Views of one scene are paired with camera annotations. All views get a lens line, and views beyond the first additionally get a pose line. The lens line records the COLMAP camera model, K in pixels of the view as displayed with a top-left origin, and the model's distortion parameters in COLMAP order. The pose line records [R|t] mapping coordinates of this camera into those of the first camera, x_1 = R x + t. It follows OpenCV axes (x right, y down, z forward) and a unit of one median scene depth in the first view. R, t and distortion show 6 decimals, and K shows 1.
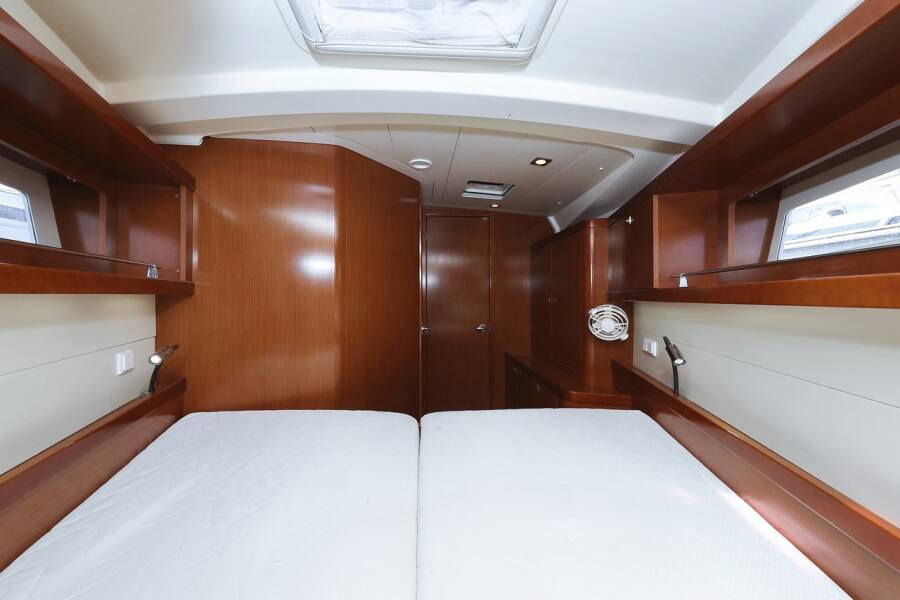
lens RADIAL K [[288.4, 0, 455.5], [0, 288.4, 299.3], [0, 0, 1]] dist [-0.001535, -0.000218]
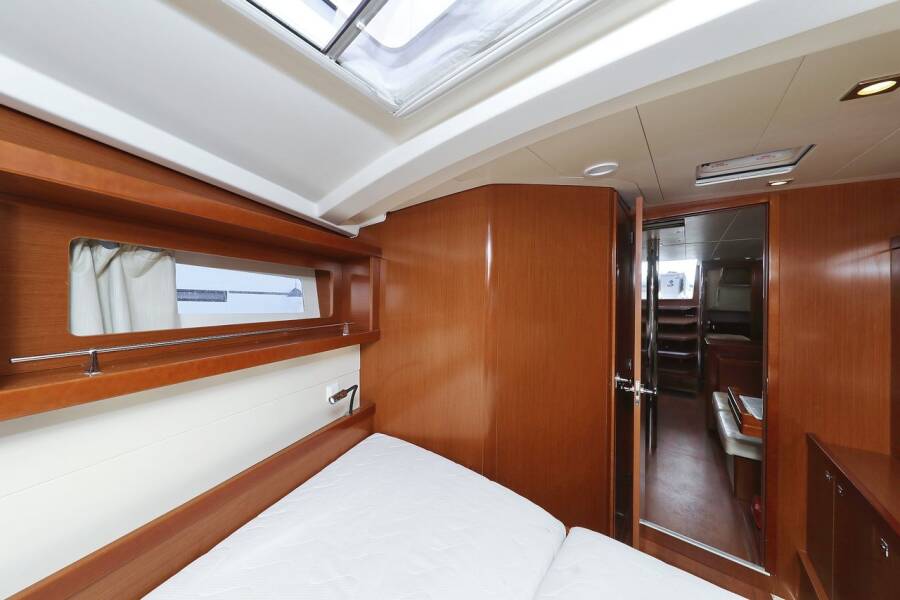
lens RADIAL K [[288.4, 0, 455.5], [0, 288.4, 299.3], [0, 0, 1]] dist [-0.001535, -0.000218]
pose [[0.713649, 0.014259, -0.700359, 0.210060], [-0.016919, 0.999852, 0.003116, -0.200802], [0.700300, 0.009626, 0.713784, 0.323083]]
